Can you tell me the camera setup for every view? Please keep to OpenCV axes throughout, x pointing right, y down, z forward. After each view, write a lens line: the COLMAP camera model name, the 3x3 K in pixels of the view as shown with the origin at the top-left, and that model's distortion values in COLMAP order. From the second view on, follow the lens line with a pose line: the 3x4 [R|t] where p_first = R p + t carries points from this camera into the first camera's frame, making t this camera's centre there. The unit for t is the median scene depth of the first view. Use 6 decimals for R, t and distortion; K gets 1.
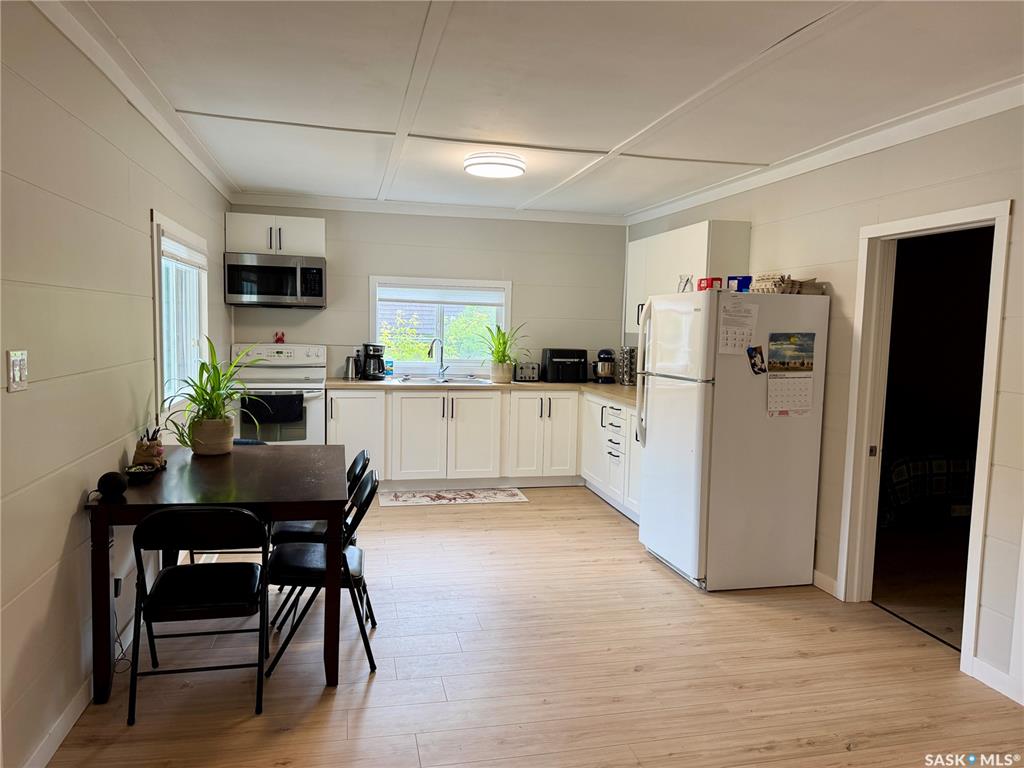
lens RADIAL K [[723.6, 0, 532.2], [0, 723.6, 392.4], [0, 0, 1]] dist [0.058793, -0.079234]
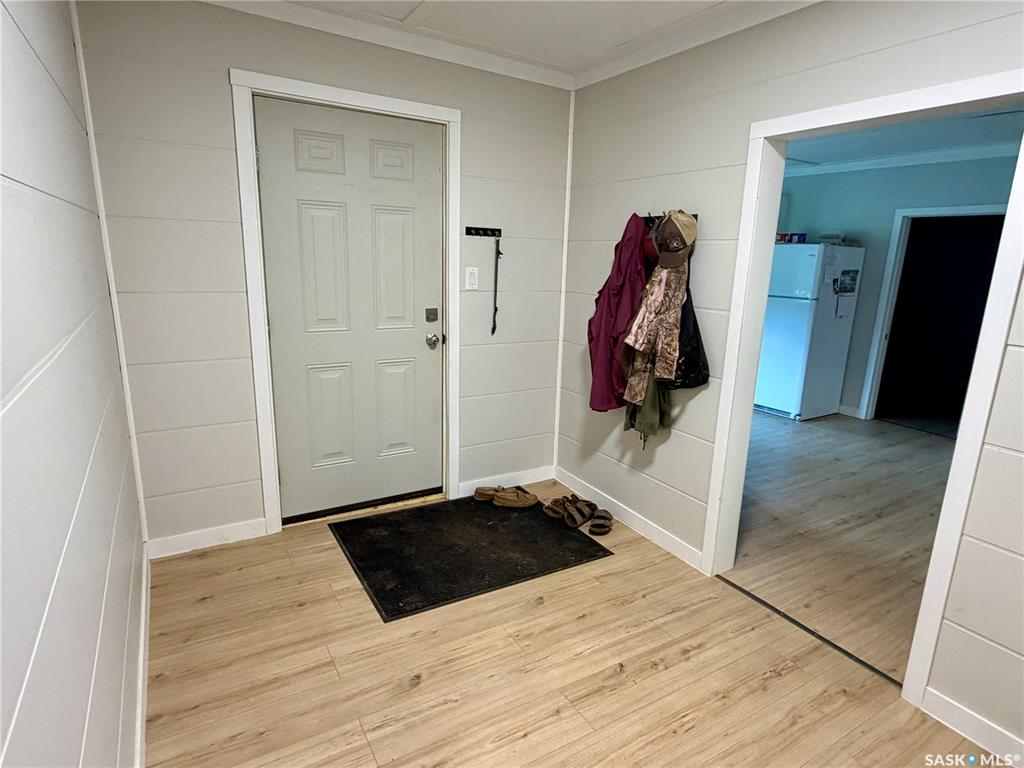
lens RADIAL K [[554.7, 0, 507.1], [0, 554.7, 383.6], [0, 0, 1]] dist [-0.005634, -0.000452]
pose [[0.958415, -0.061612, 0.278648, -0.566183], [0.021393, 0.989180, 0.145137, -0.016339], [-0.284576, -0.133141, 0.949363, -0.033037]]
